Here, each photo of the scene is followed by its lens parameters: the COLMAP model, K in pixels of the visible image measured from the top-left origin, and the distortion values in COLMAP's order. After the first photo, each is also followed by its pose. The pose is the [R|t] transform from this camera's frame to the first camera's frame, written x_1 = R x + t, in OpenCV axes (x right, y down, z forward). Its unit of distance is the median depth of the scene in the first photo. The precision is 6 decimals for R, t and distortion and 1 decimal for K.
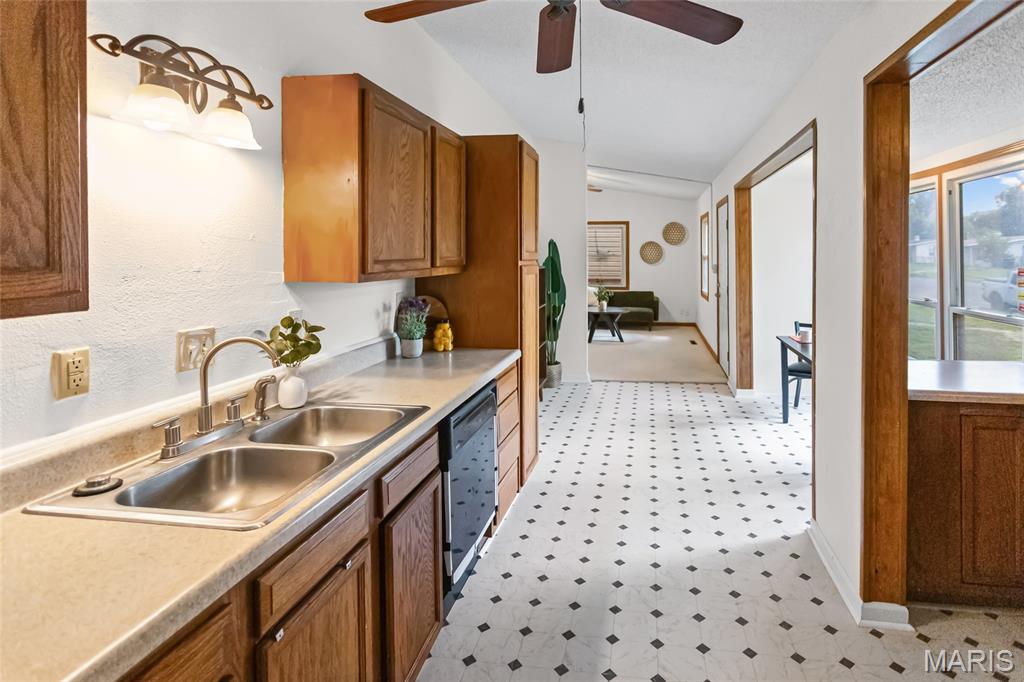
lens RADIAL K [[522.9, 0, 507.2], [0, 522.9, 269.5], [0, 0, 1]] dist [0.000552, 0.001193]
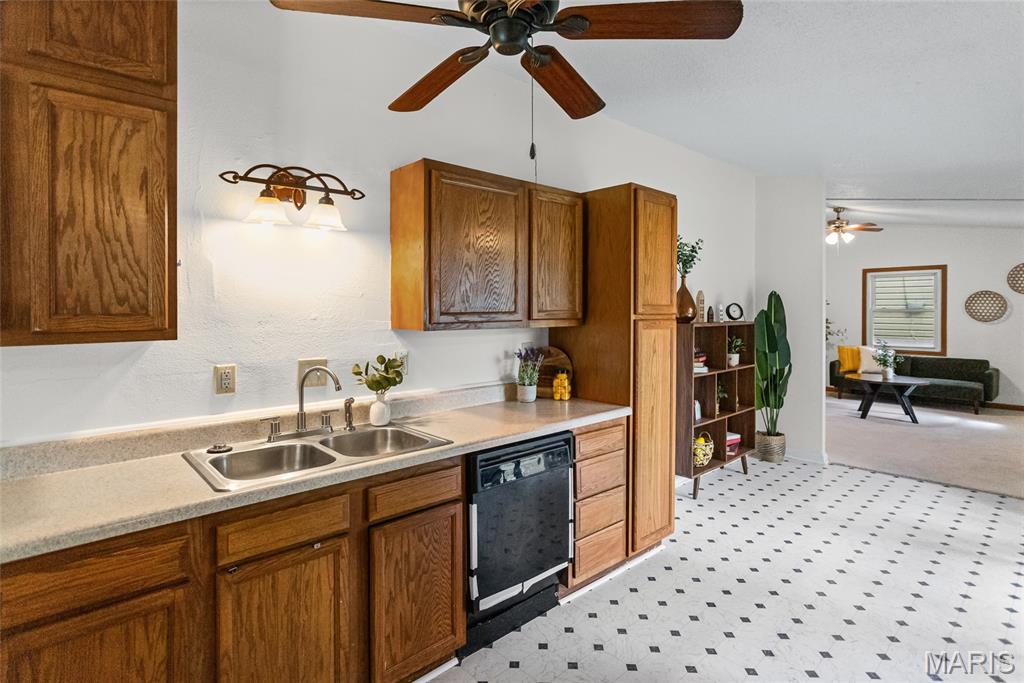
lens RADIAL K [[485.2, 0, 513.5], [0, 485.2, 322.3], [0, 0, 1]] dist [-0.005440, -0.000156]
pose [[0.790880, 0.013969, -0.611812, 0.515942], [-0.016770, 0.999859, 0.001151, 0.000762], [0.611741, 0.009350, 0.791003, 0.217729]]
